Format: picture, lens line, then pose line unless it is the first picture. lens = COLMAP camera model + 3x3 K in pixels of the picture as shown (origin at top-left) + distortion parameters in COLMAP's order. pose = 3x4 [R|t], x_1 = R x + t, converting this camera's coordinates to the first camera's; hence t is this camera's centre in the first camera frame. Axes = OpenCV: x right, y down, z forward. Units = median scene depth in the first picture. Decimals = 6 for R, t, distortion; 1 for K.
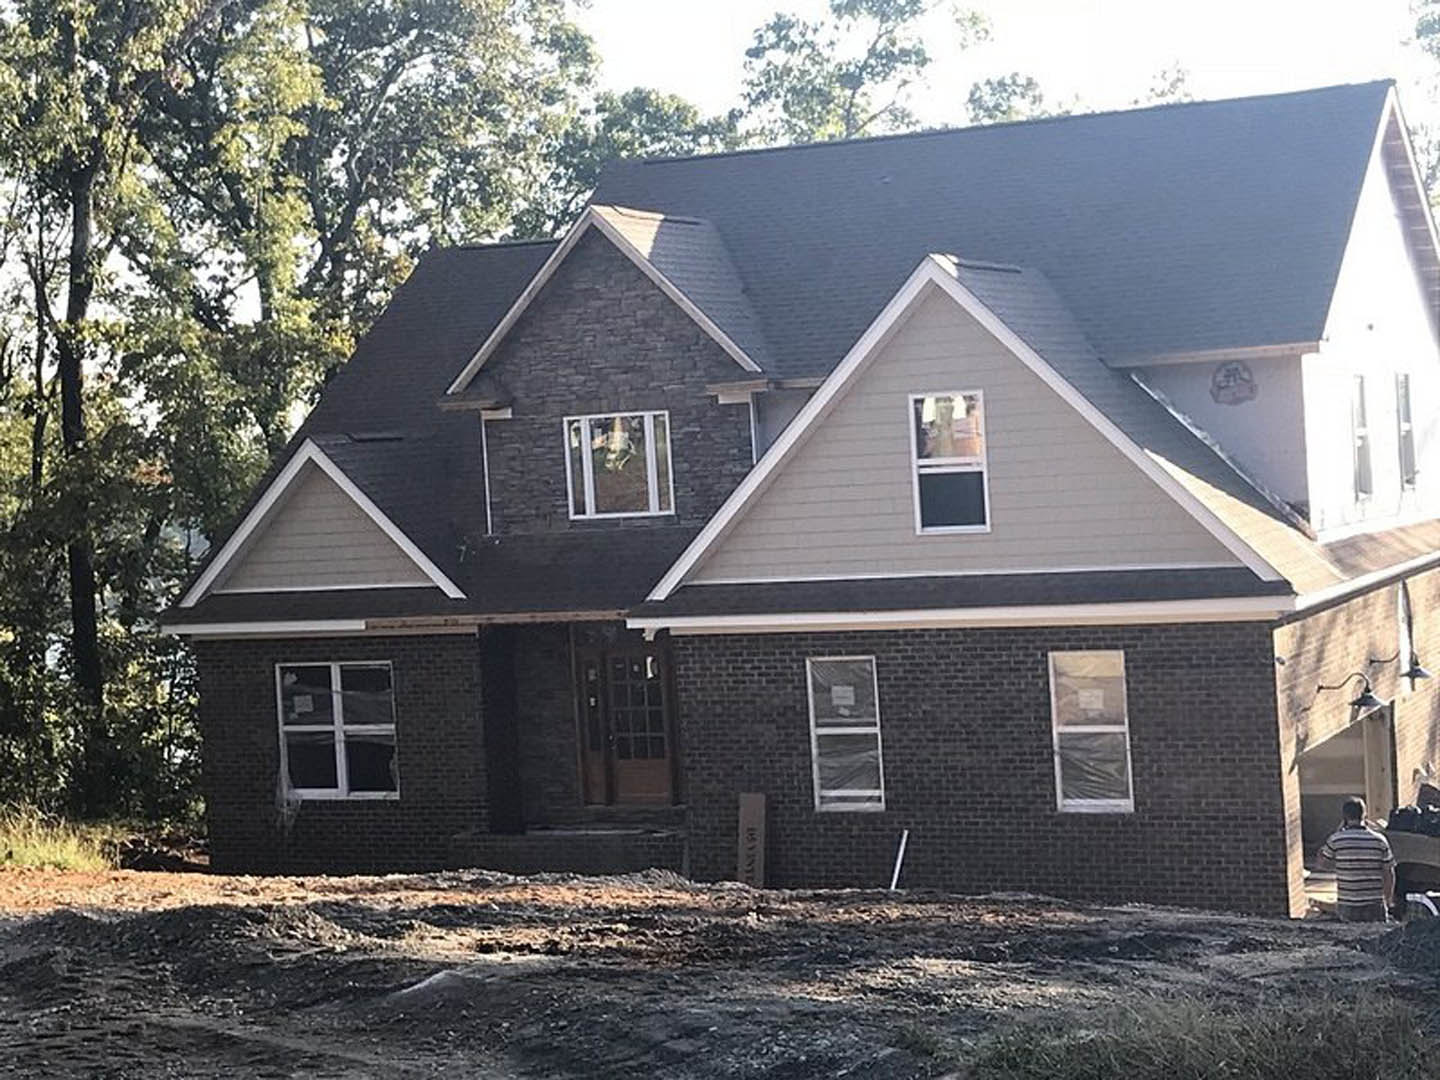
lens RADIAL K [[2881.2, 0, 724.5], [0, 2881.2, 526.3], [0, 0, 1]] dist [0.111618, 0.000000]
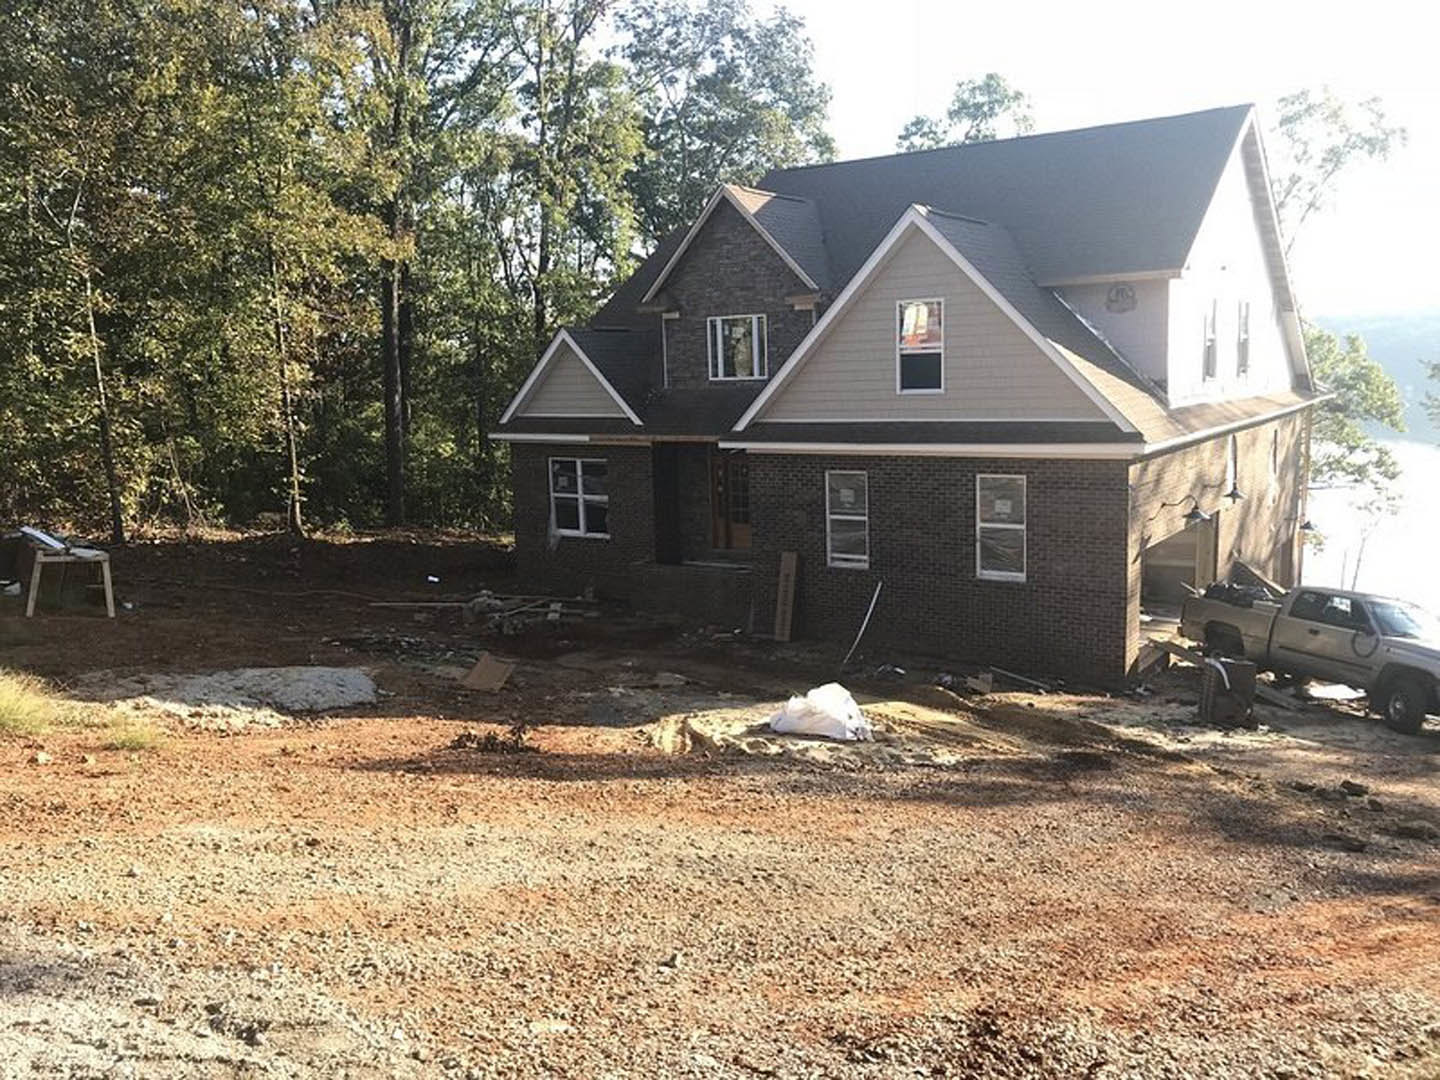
lens RADIAL K [[1195.7, 0, 717.5], [0, 1195.7, 551.4], [0, 0, 1]] dist [0.027247, -0.045659]
pose [[0.981584, 0.055196, -0.182885, 0.092485], [-0.030575, 0.990400, 0.134804, 0.002882], [0.188570, -0.126729, 0.973849, 0.342493]]
